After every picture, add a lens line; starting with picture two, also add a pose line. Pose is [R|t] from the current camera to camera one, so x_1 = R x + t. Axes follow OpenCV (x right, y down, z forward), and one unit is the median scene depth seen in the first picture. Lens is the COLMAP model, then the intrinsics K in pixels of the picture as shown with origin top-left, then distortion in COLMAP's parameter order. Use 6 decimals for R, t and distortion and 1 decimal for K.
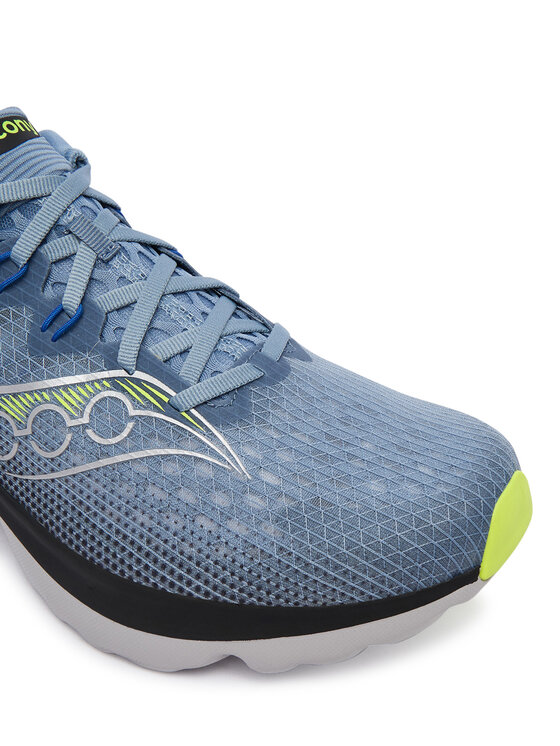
lens RADIAL K [[912.6, 0, 285.4], [0, 912.6, 371.7], [0, 0, 1]] dist [-0.026656, 0.000000]
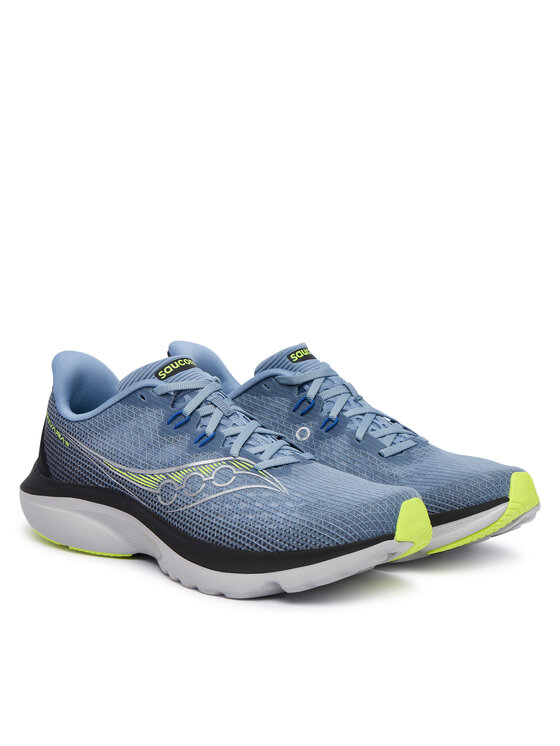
lens RADIAL K [[1817.9, 0, 279.6], [0, 1817.9, 373.0], [0, 0, 1]] dist [-0.029939, 0.000000]
pose [[0.993814, 0.010628, -0.110550, 0.388262], [-0.066318, 0.855251, -0.513954, 1.965207], [0.089085, 0.518106, 0.850665, -2.631296]]
